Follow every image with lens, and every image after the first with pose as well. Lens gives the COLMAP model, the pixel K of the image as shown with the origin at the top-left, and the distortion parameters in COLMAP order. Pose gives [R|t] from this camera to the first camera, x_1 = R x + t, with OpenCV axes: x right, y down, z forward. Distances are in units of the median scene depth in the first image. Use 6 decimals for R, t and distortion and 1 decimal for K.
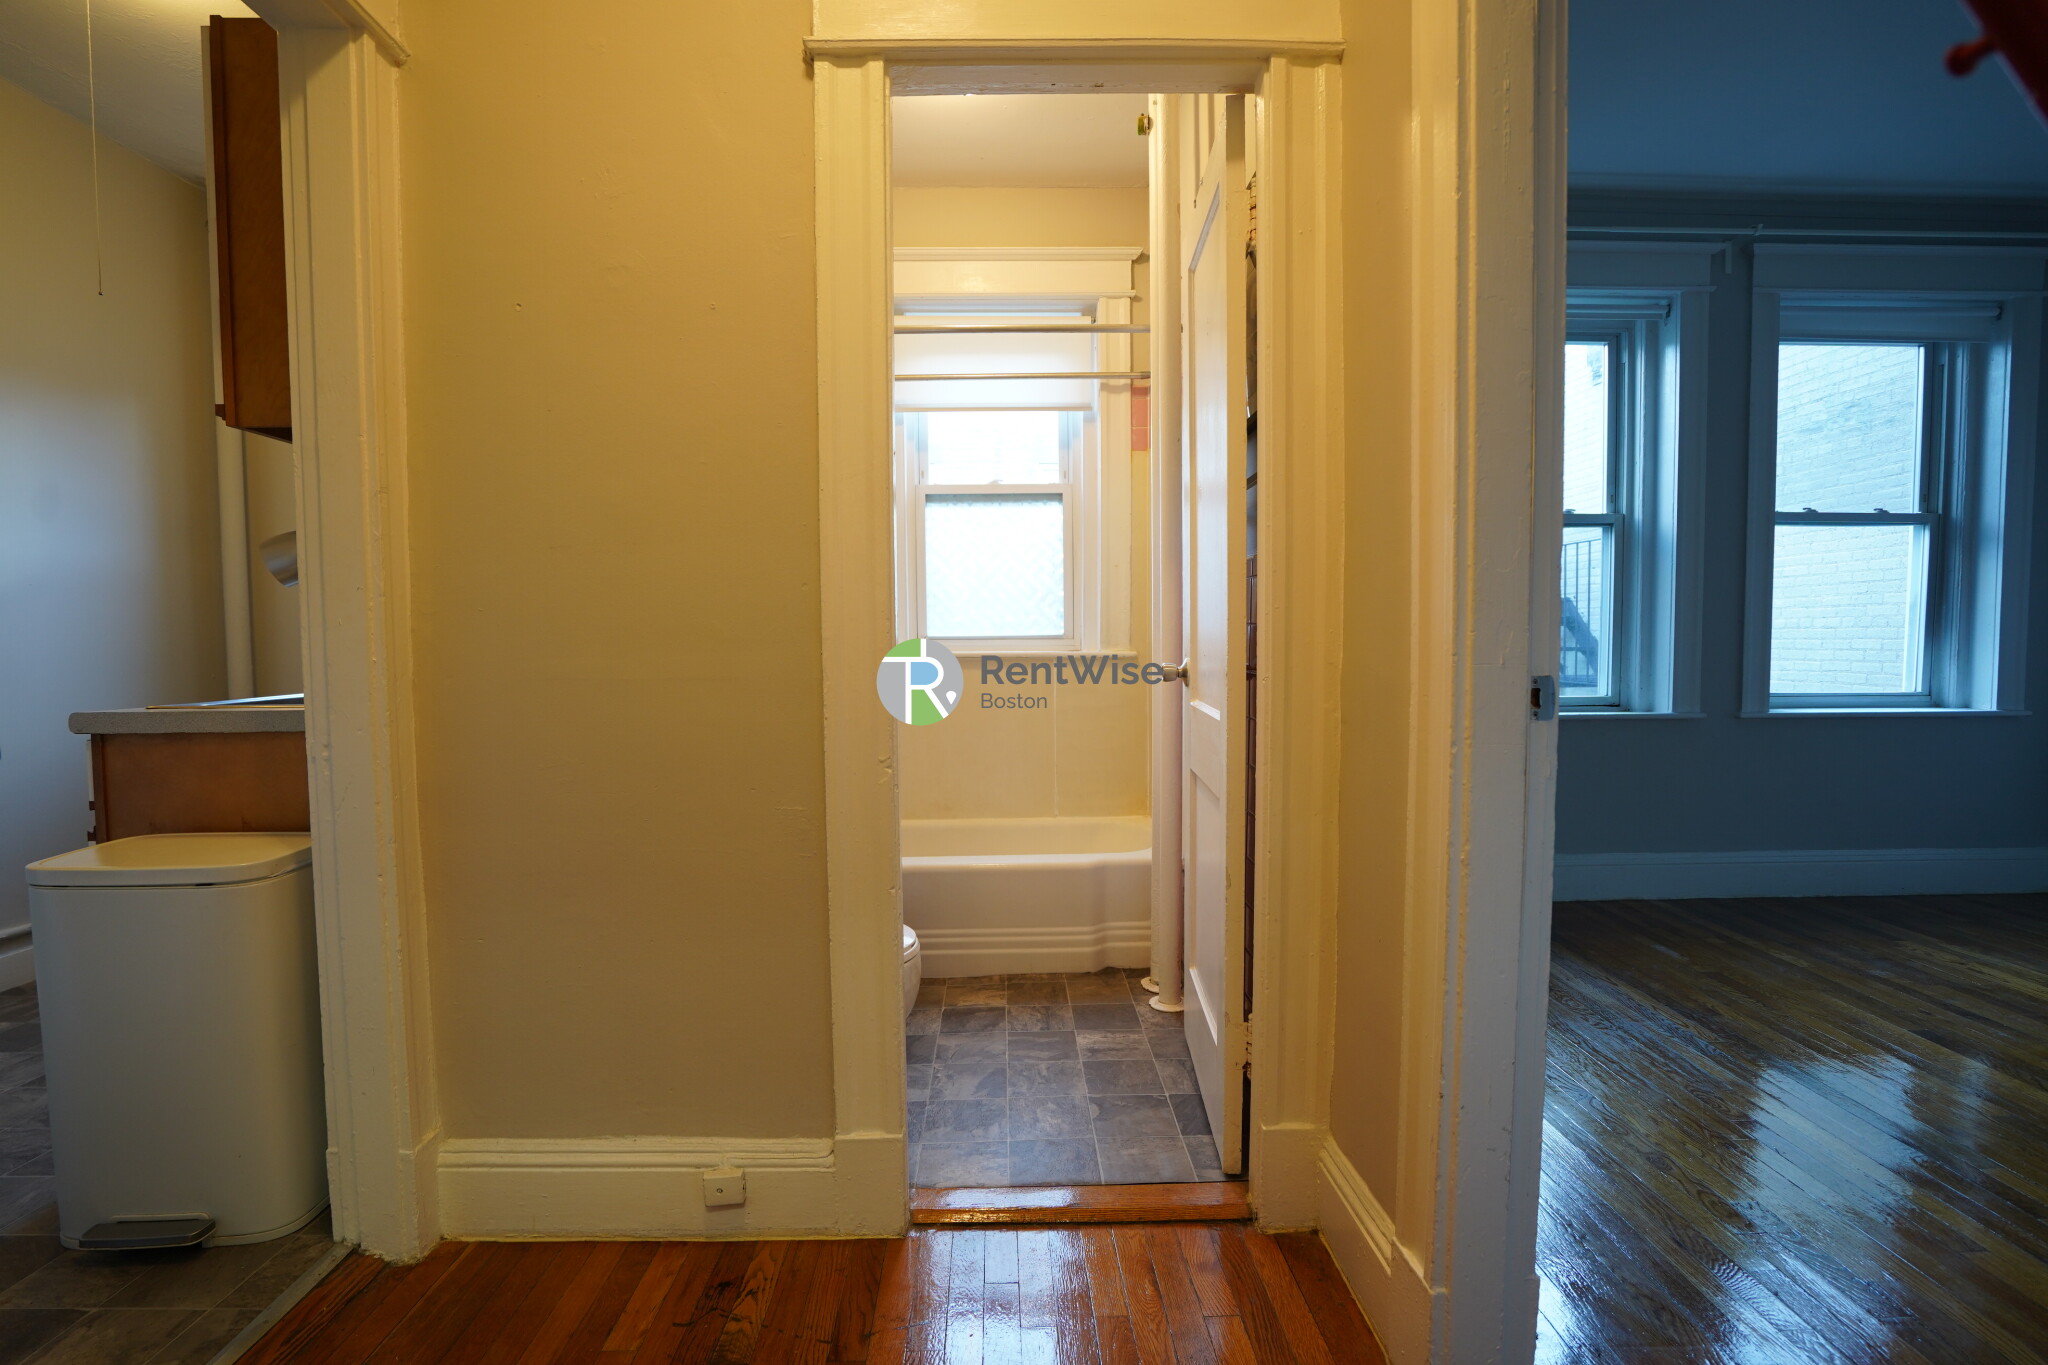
lens RADIAL K [[941.9, 0, 1004.4], [0, 941.9, 687.5], [0, 0, 1]] dist [-0.046929, 0.013157]
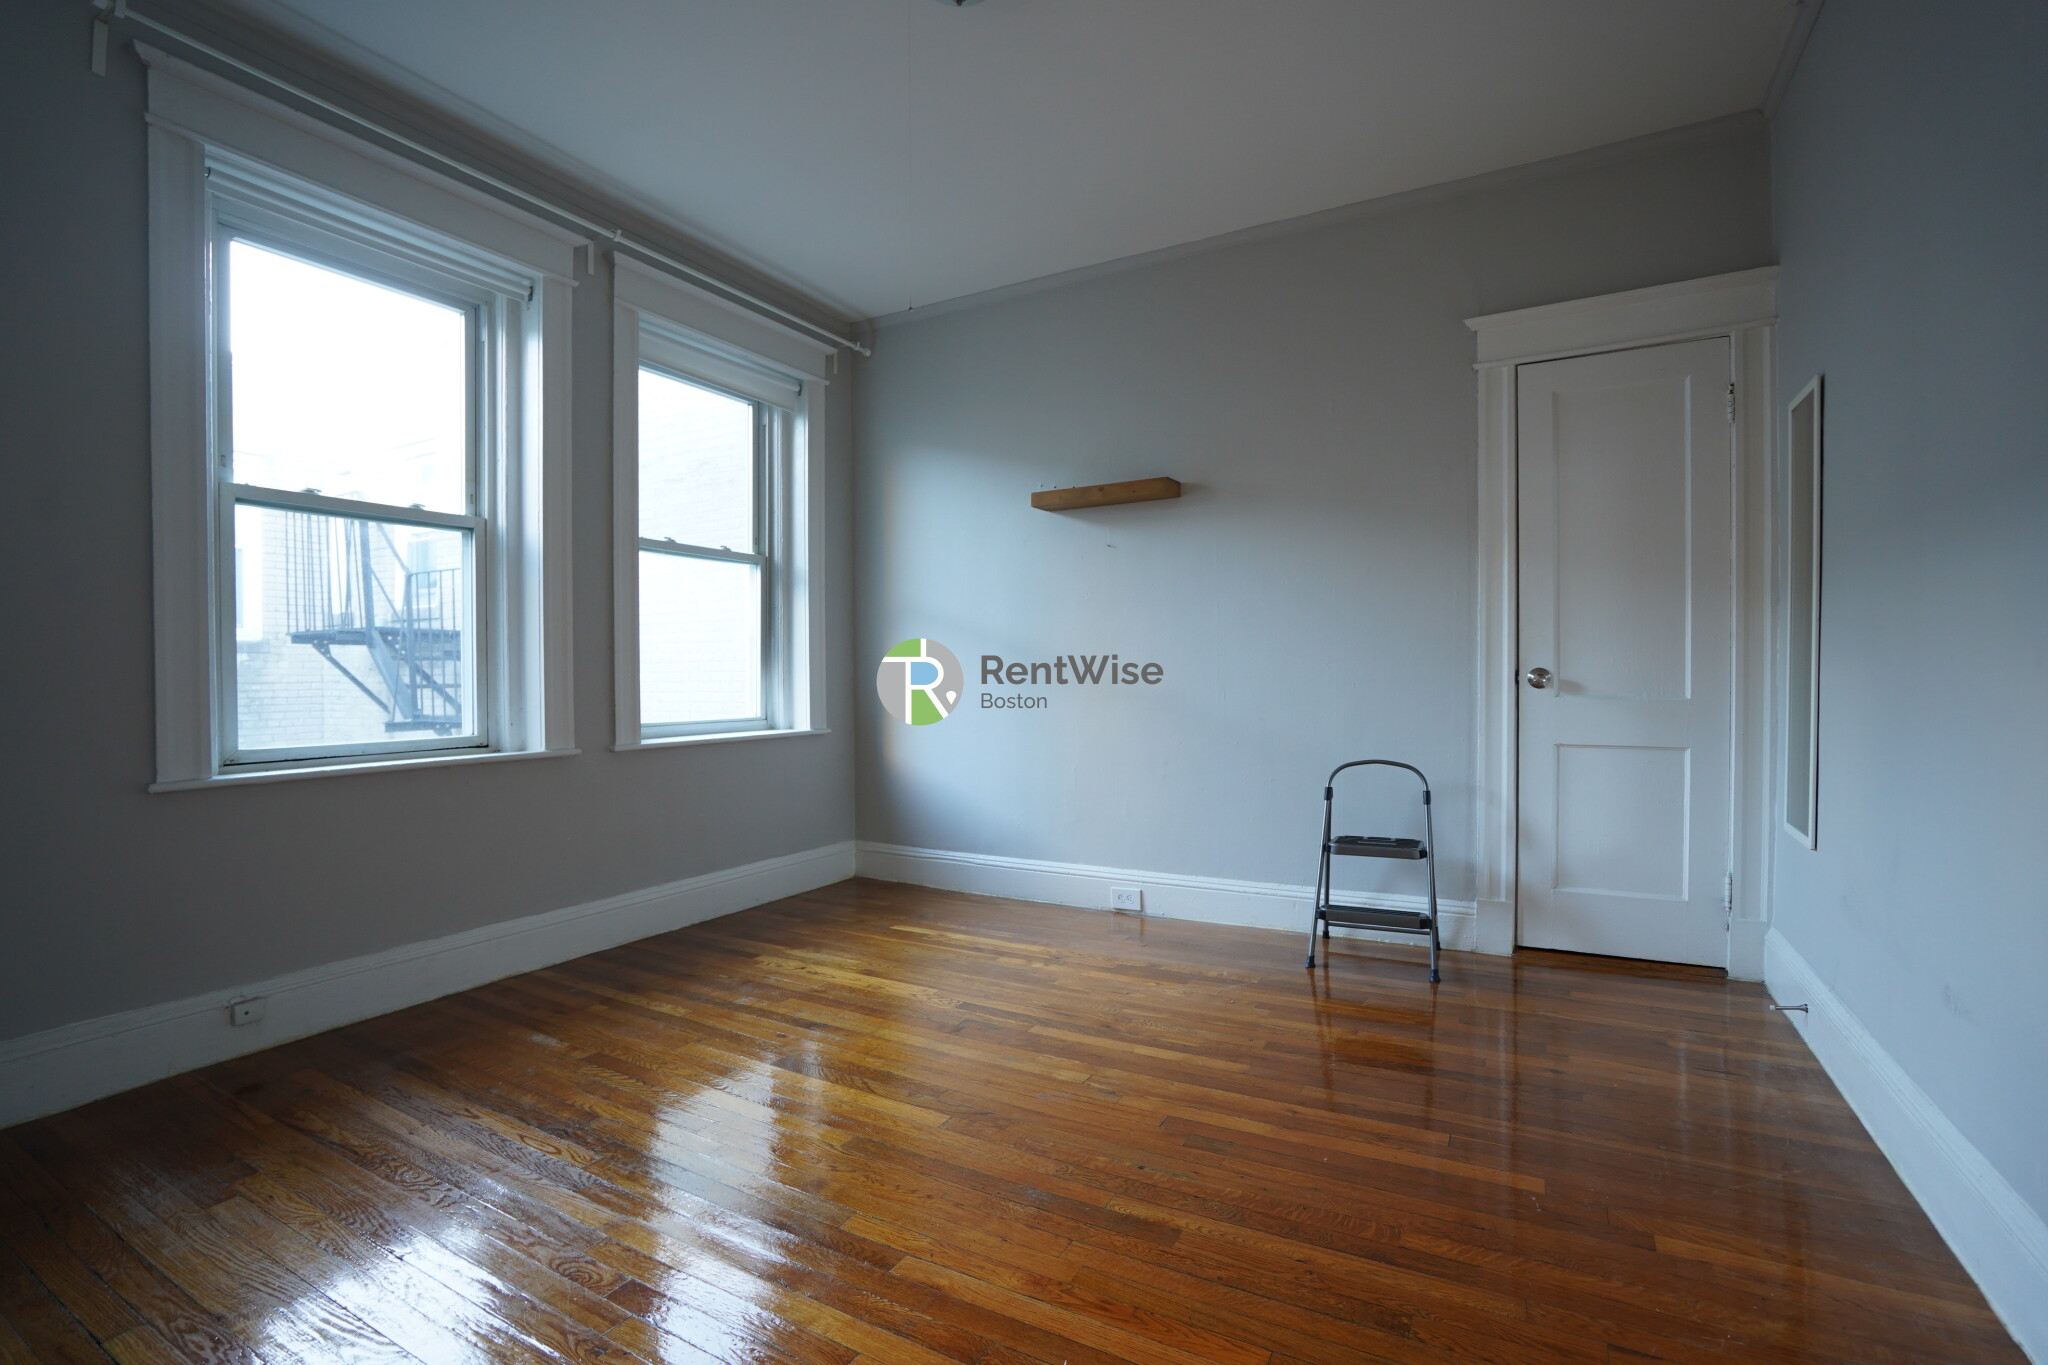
lens RADIAL K [[957.9, 0, 1023.6], [0, 957.9, 680.8], [0, 0, 1]] dist [-0.058511, 0.023629]
pose [[0.487981, -0.003670, 0.872847, 0.195308], [0.049509, 0.998498, -0.023481, 0.005564], [-0.871449, 0.054672, 0.487429, 0.196893]]
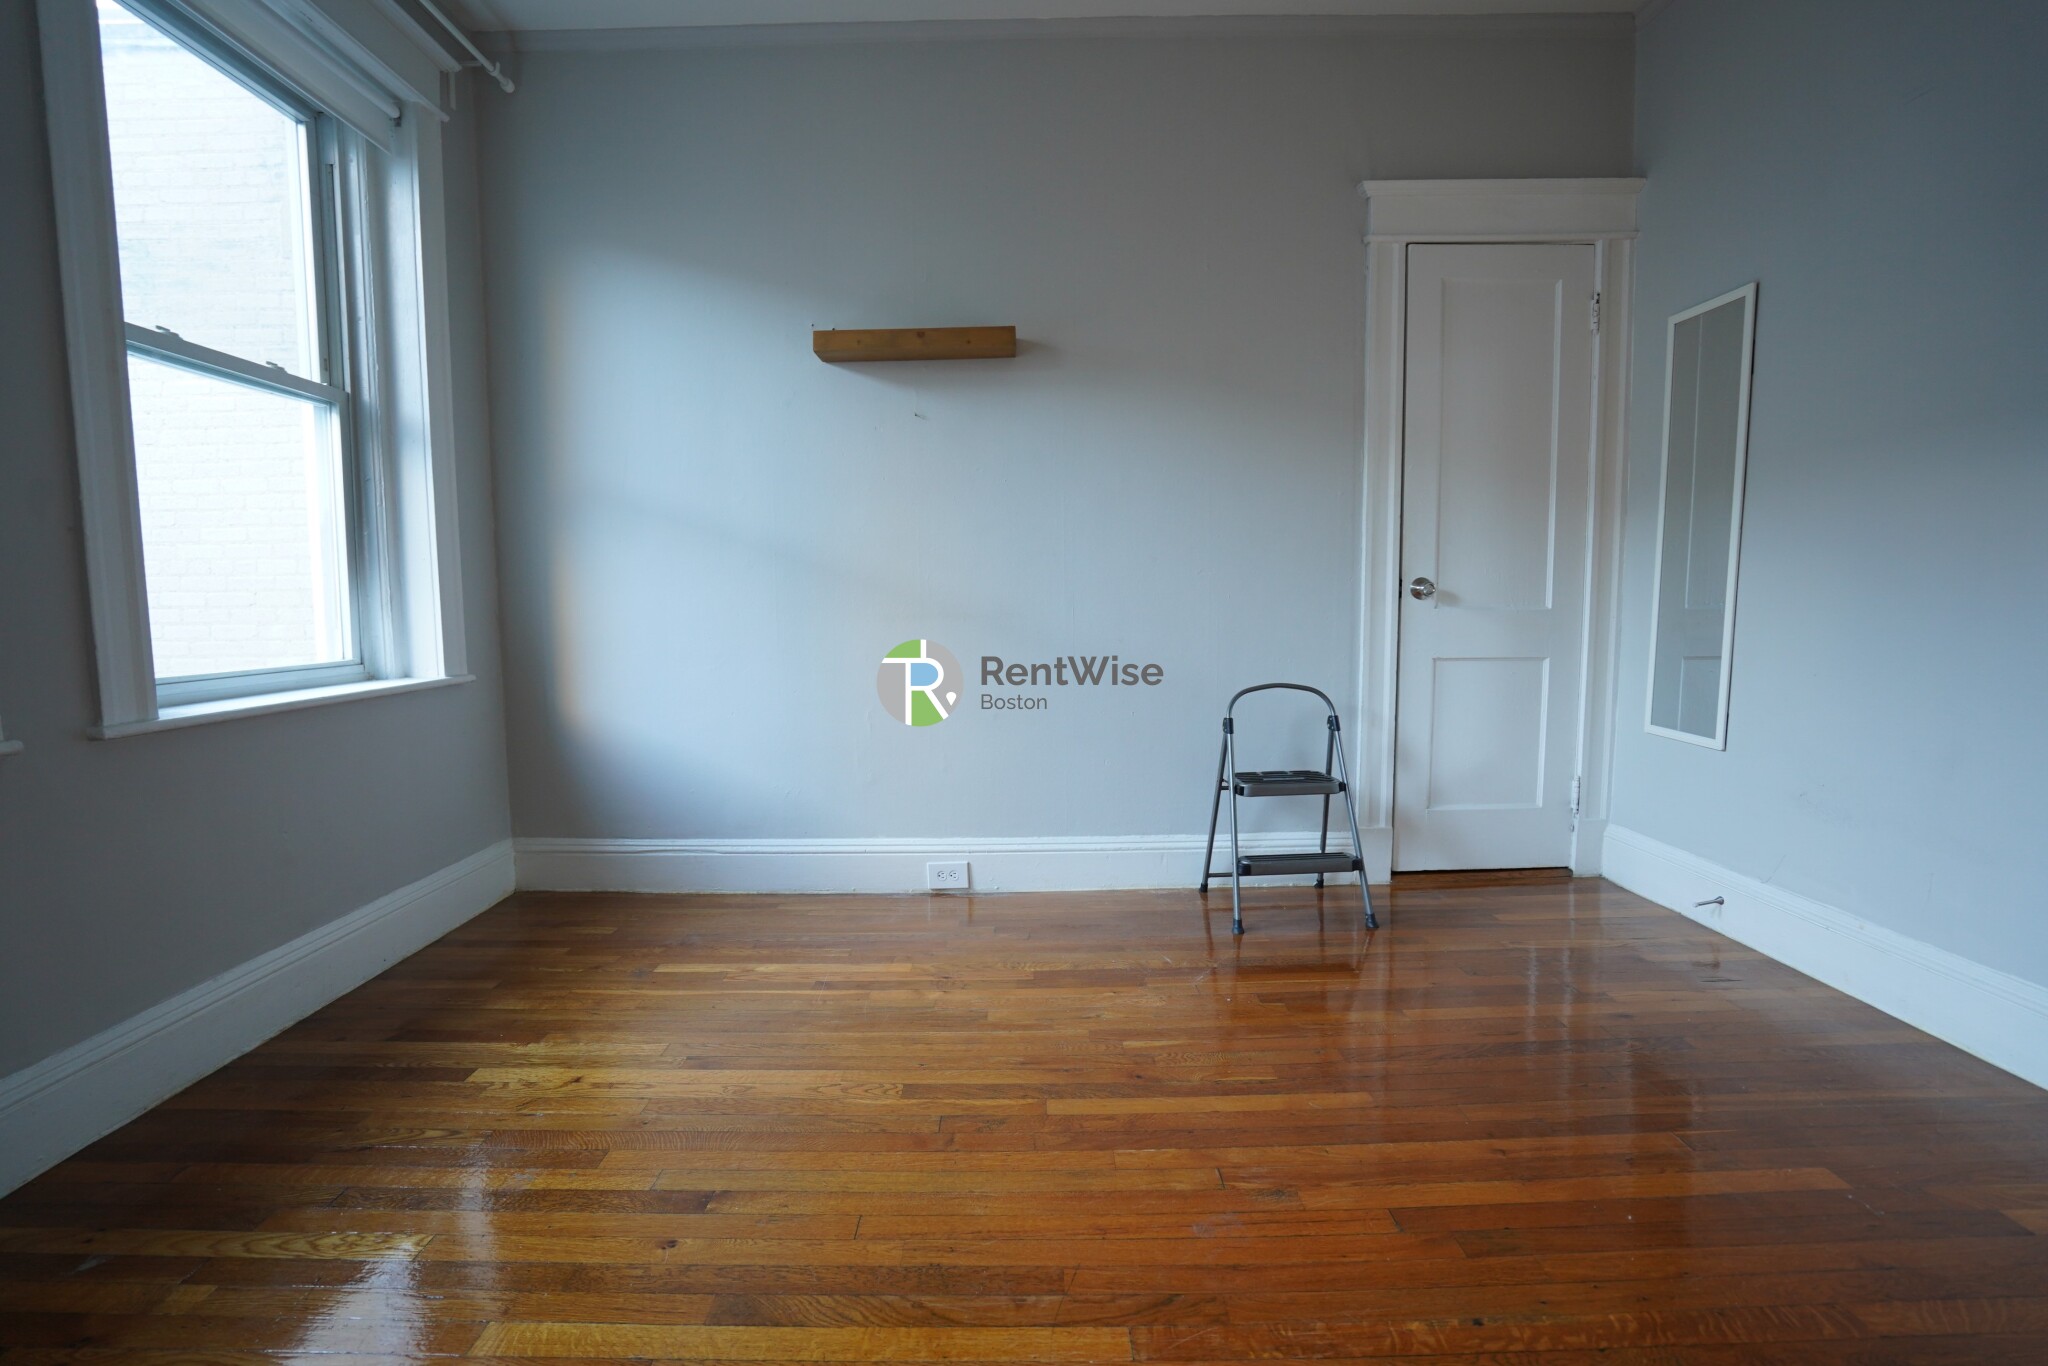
lens RADIAL K [[957.9, 0, 1023.6], [0, 957.9, 681.3], [0, 0, 1]] dist [-0.058511, 0.023629]
pose [[-0.002315, -0.081129, 0.996701, 0.399486], [0.063948, 0.994652, 0.081111, -0.004423], [-0.997951, 0.063925, 0.002886, 0.627823]]
